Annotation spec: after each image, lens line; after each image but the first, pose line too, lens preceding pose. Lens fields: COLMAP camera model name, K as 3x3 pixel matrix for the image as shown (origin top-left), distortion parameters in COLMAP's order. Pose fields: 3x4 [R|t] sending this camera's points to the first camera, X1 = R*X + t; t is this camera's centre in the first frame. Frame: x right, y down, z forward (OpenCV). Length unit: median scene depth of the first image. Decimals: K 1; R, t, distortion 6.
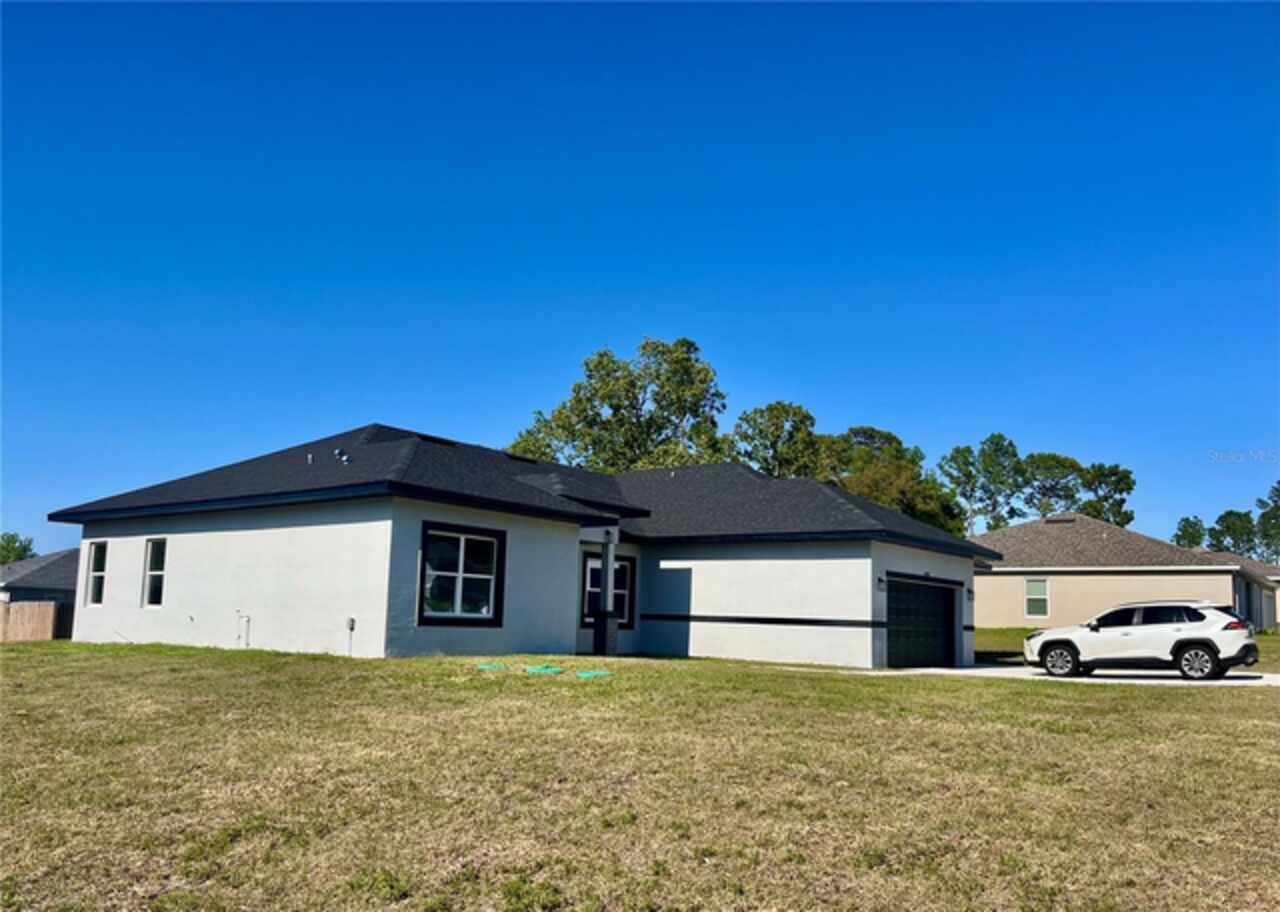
lens RADIAL K [[1005.5, 0, 600.4], [0, 1005.5, 487.8], [0, 0, 1]] dist [0.031123, -0.000962]
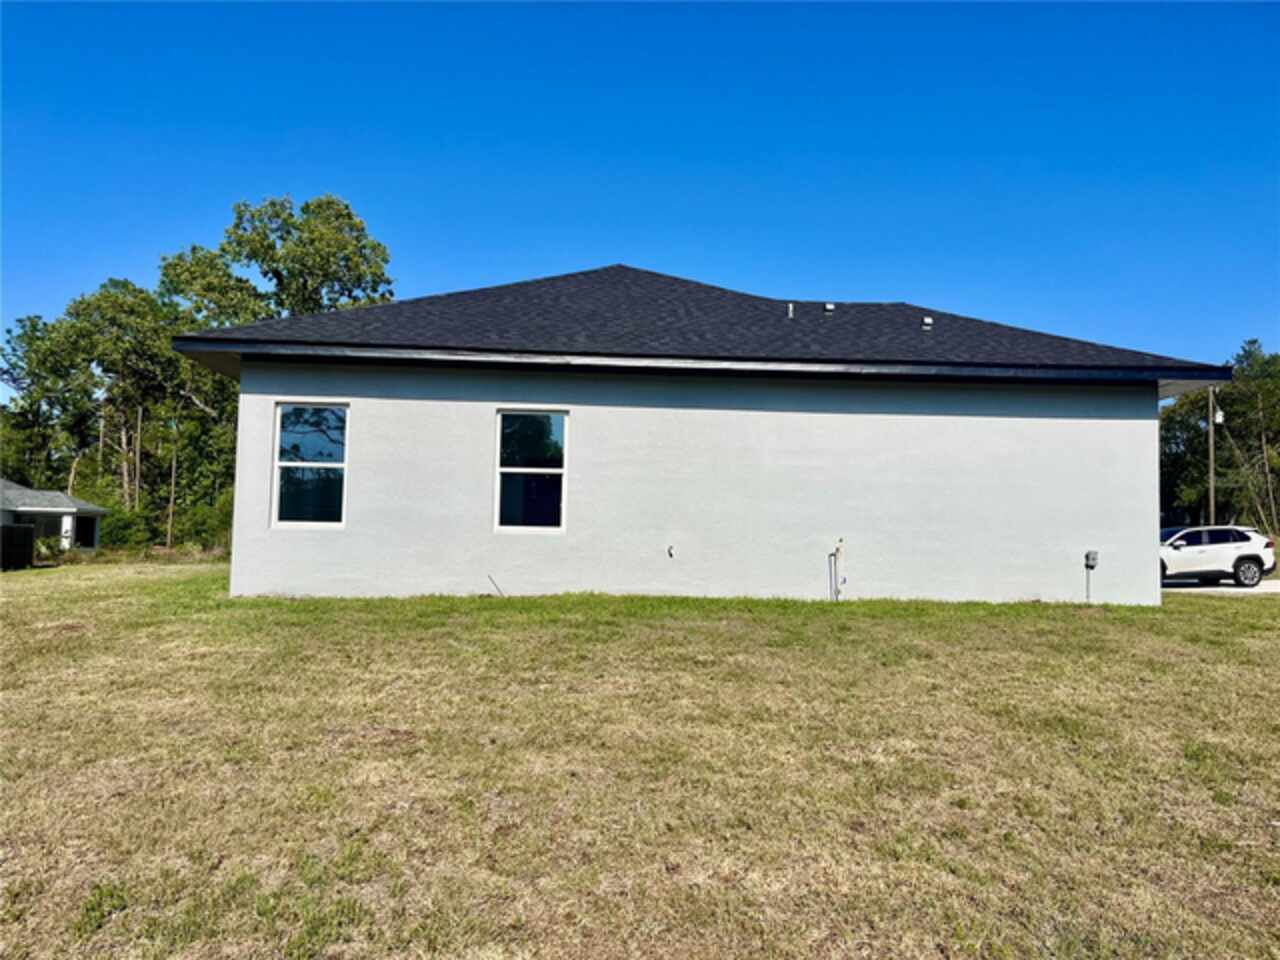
lens RADIAL K [[979.7, 0, 640.0], [0, 979.7, 480.0], [0, 0, 1]] dist [0.041925, -0.006840]
pose [[0.739187, 0.033595, 0.672662, -0.767504], [-0.088602, 0.994926, 0.047675, 0.058346], [-0.667647, -0.094840, 0.738413, 0.553651]]
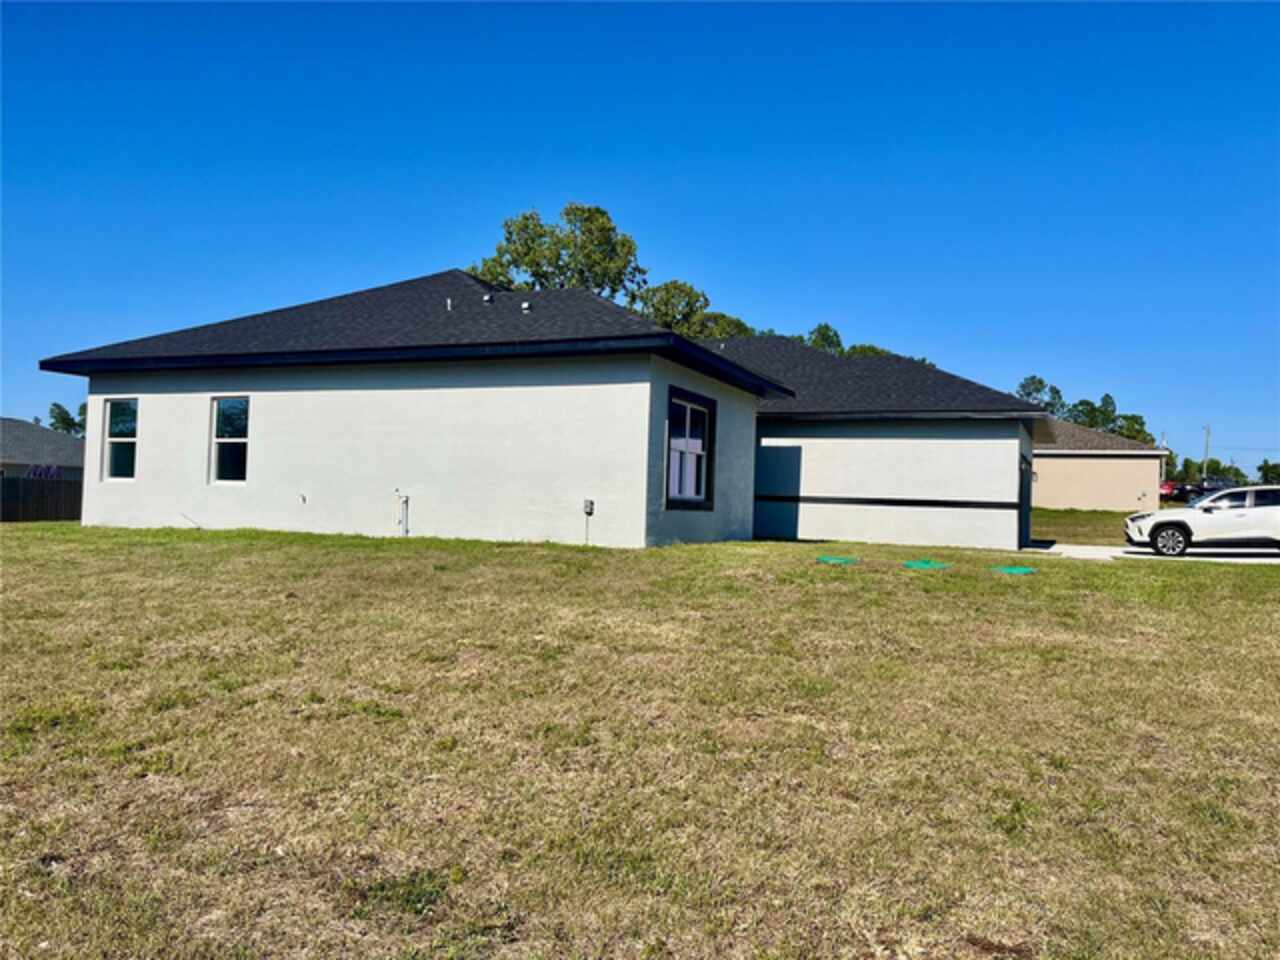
lens RADIAL K [[979.7, 0, 640.0], [0, 979.7, 480.0], [0, 0, 1]] dist [0.041925, -0.006840]
pose [[0.967160, 0.008498, 0.254028, -0.327199], [-0.037535, 0.993258, 0.109680, 0.018179], [-0.251383, -0.115613, 0.960958, 0.171115]]
